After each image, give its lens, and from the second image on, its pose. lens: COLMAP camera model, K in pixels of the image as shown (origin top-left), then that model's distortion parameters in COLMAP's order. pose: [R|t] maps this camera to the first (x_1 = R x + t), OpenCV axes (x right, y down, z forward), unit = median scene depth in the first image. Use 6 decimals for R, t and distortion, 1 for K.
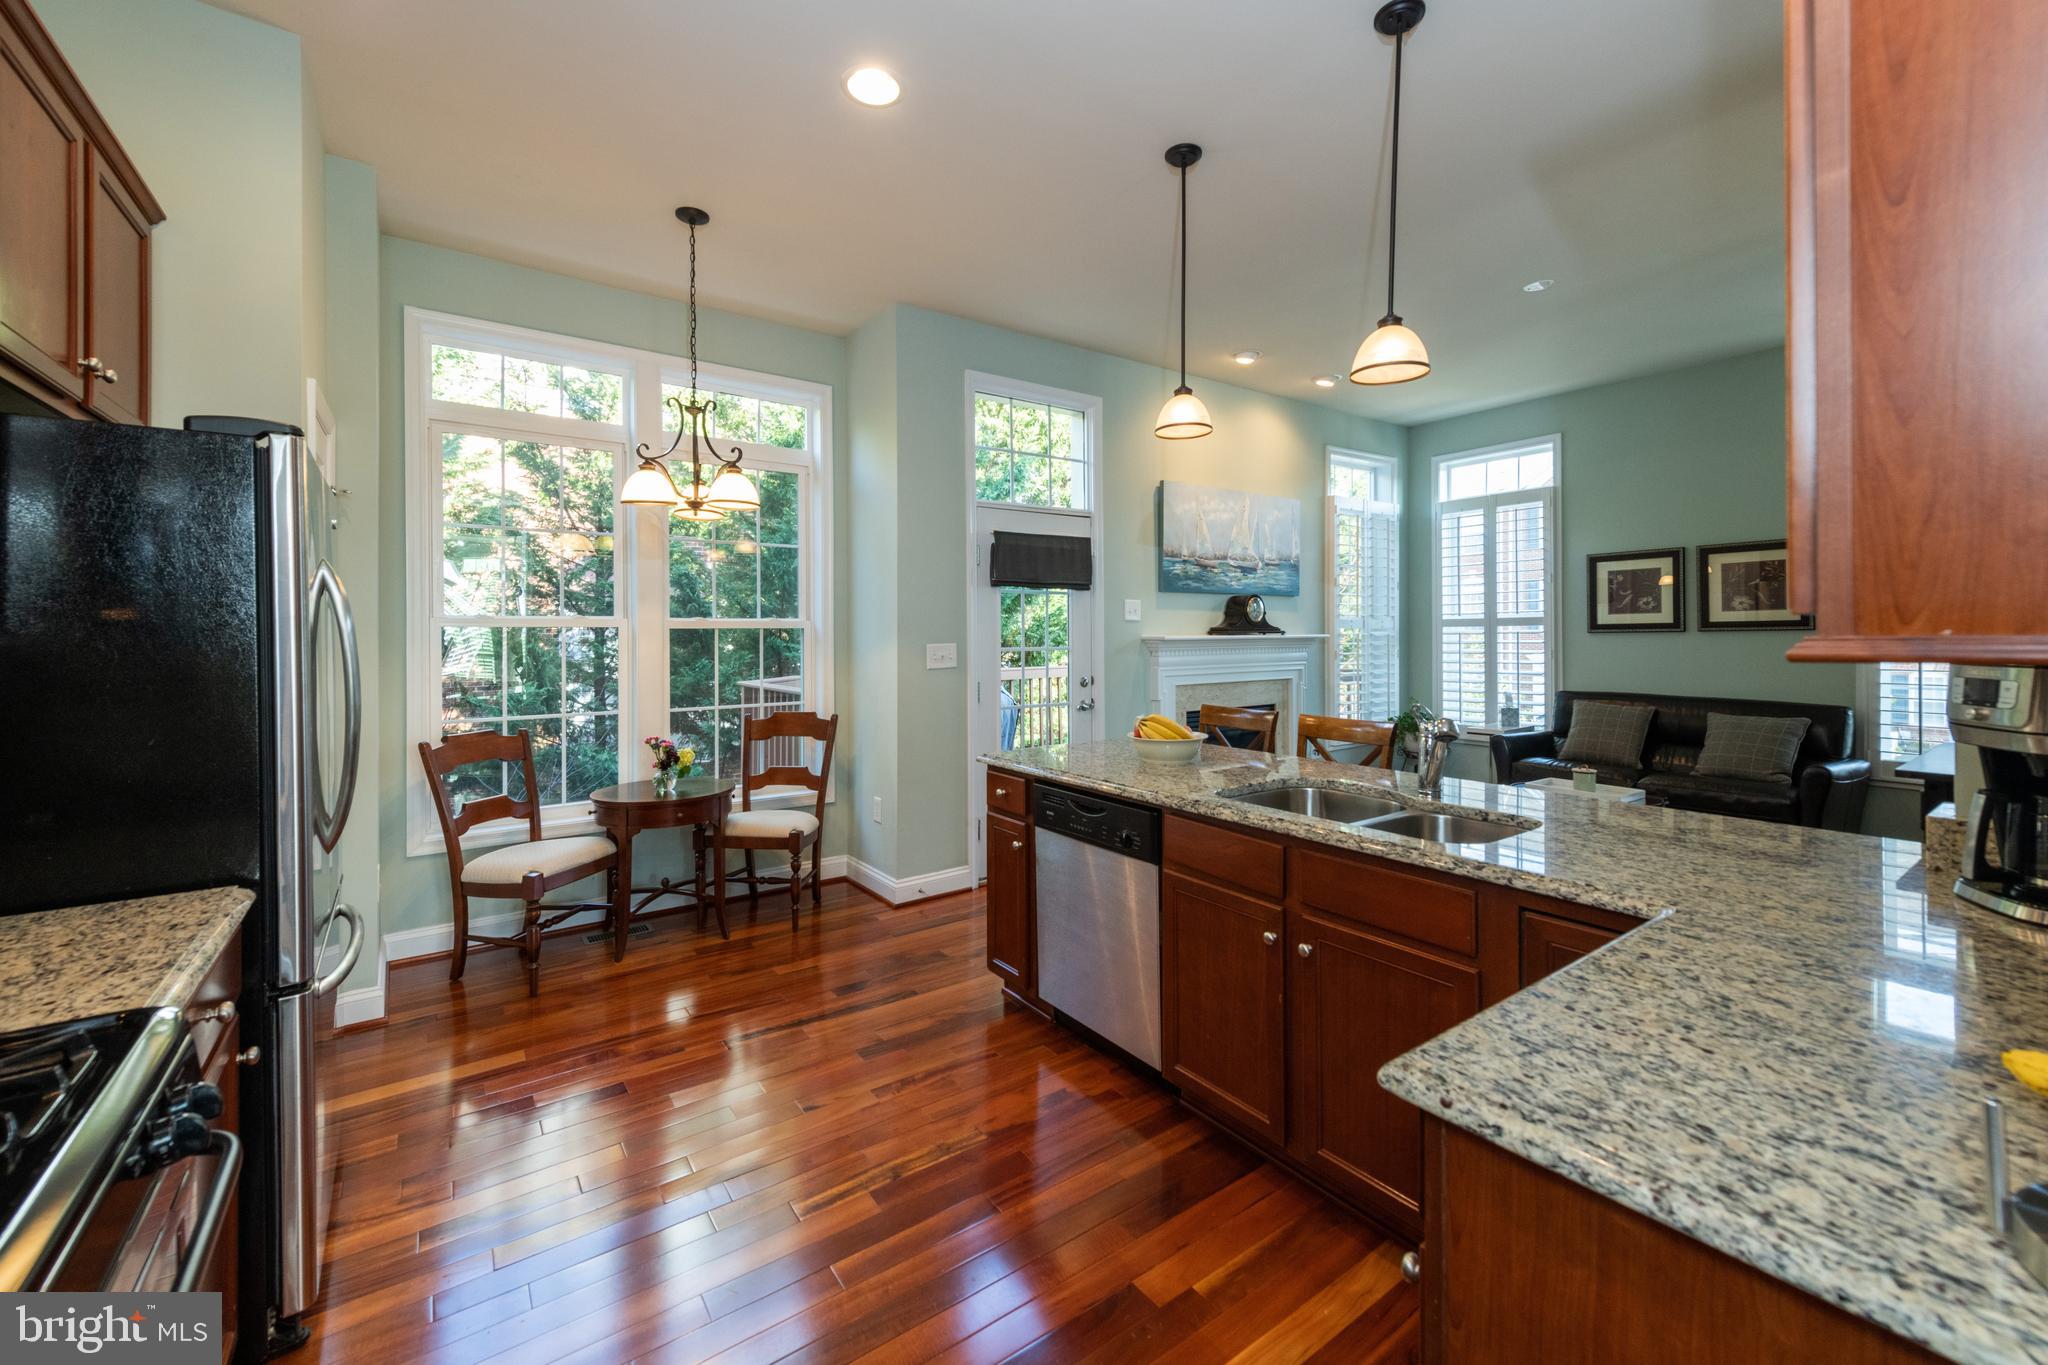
lens RADIAL K [[803.2, 0, 1017.3], [0, 803.2, 640.7], [0, 0, 1]] dist [0.009477, -0.003124]
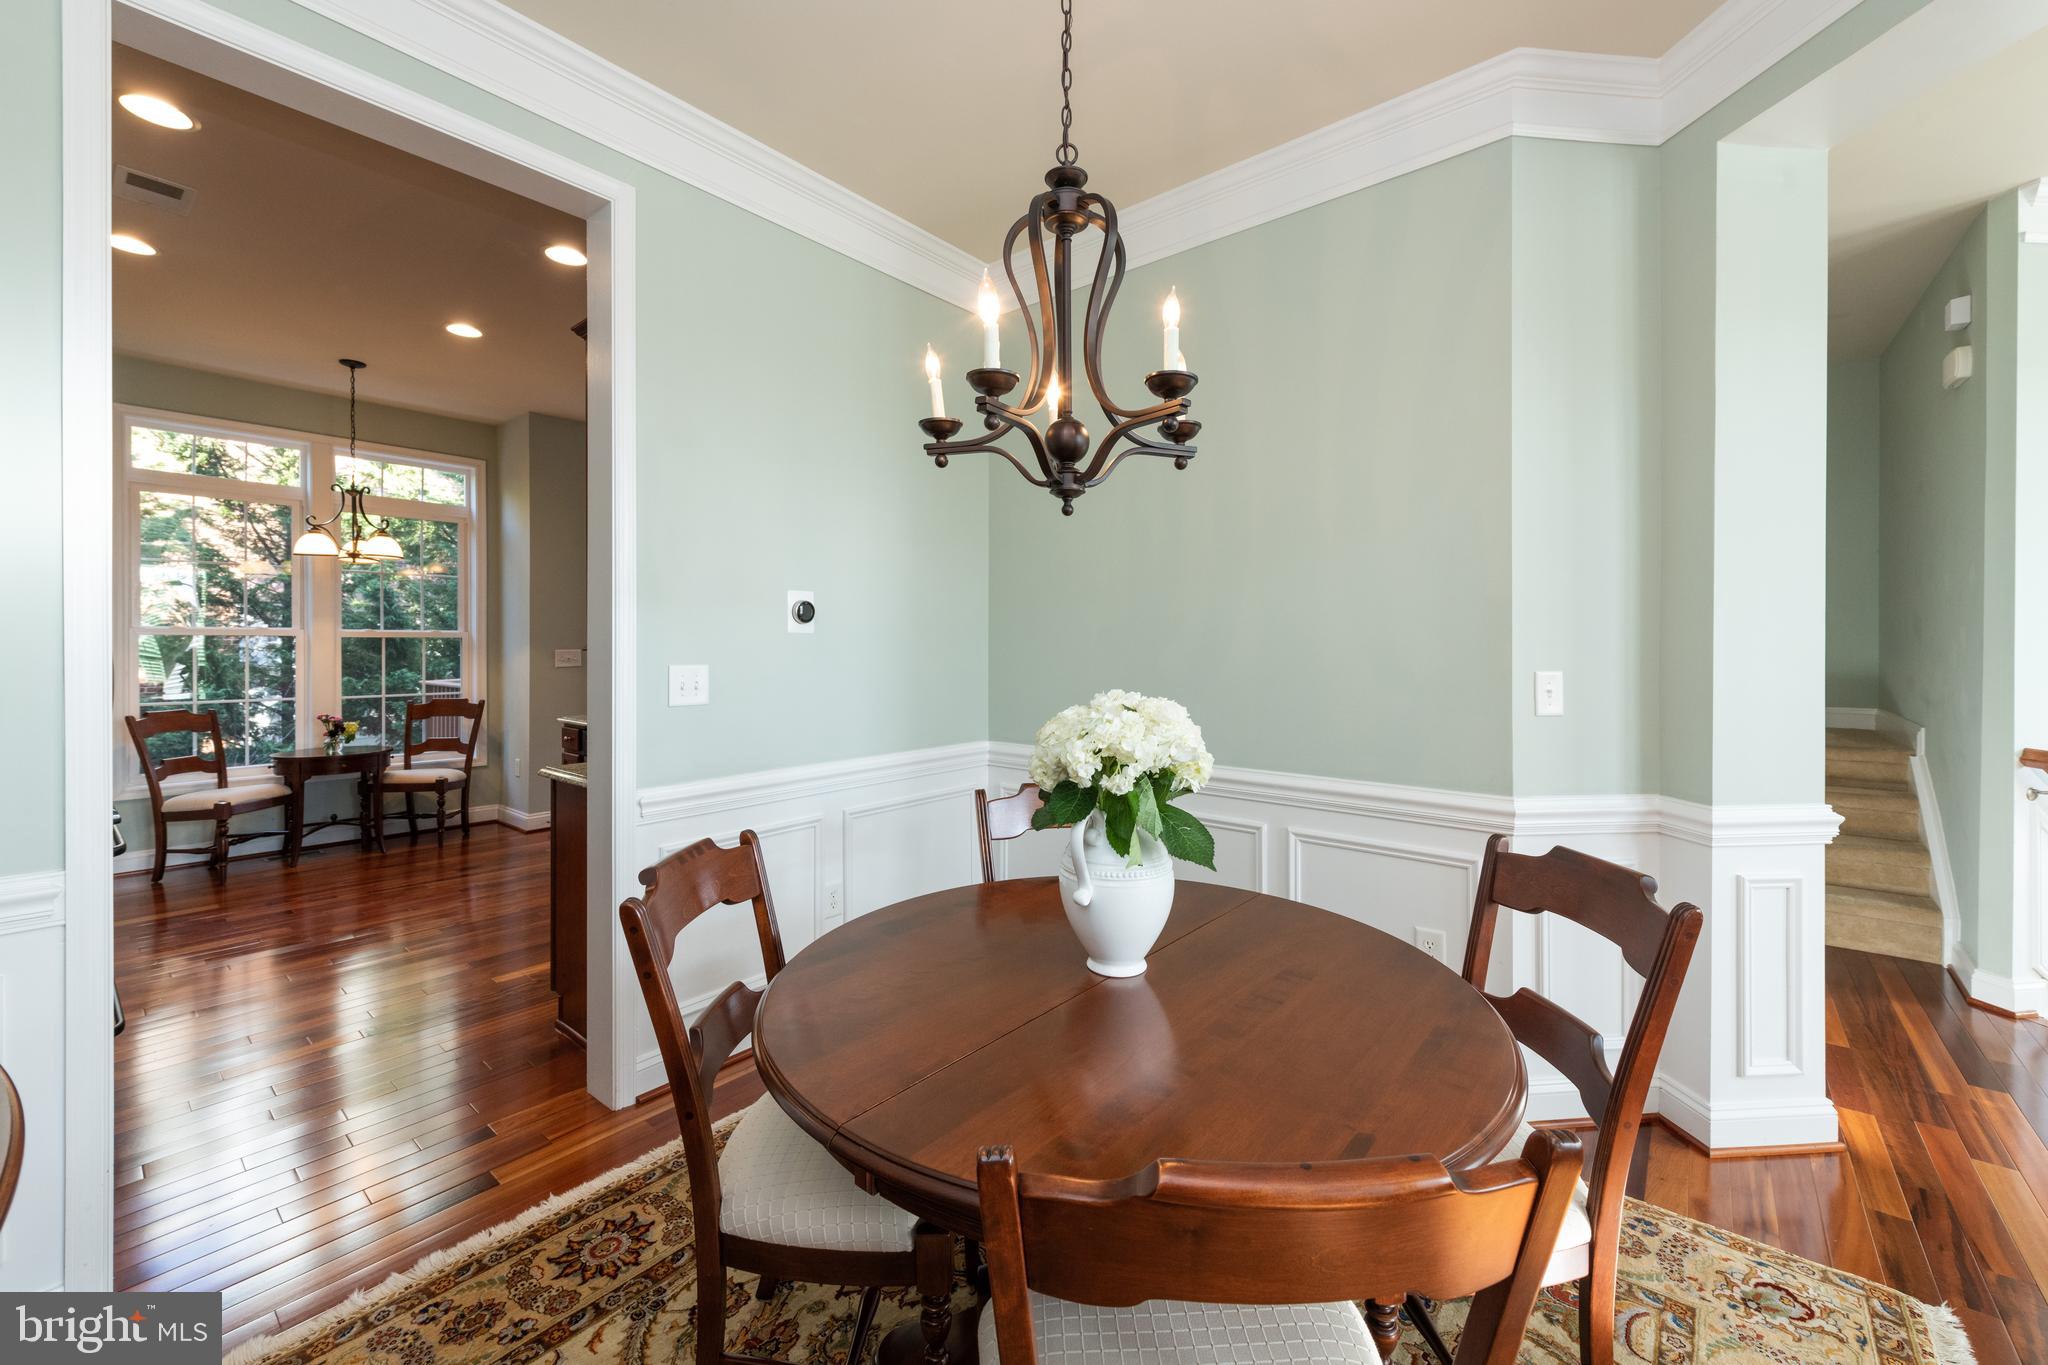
lens RADIAL K [[803.2, 0, 1010.1], [0, 803.2, 651.2], [0, 0, 1]] dist [0.009477, -0.003124]
pose [[0.970133, 0.006252, 0.242493, 0.262317], [-0.005764, 0.999980, -0.002722, 0.004993], [-0.242505, 0.001243, 0.970149, -0.471121]]
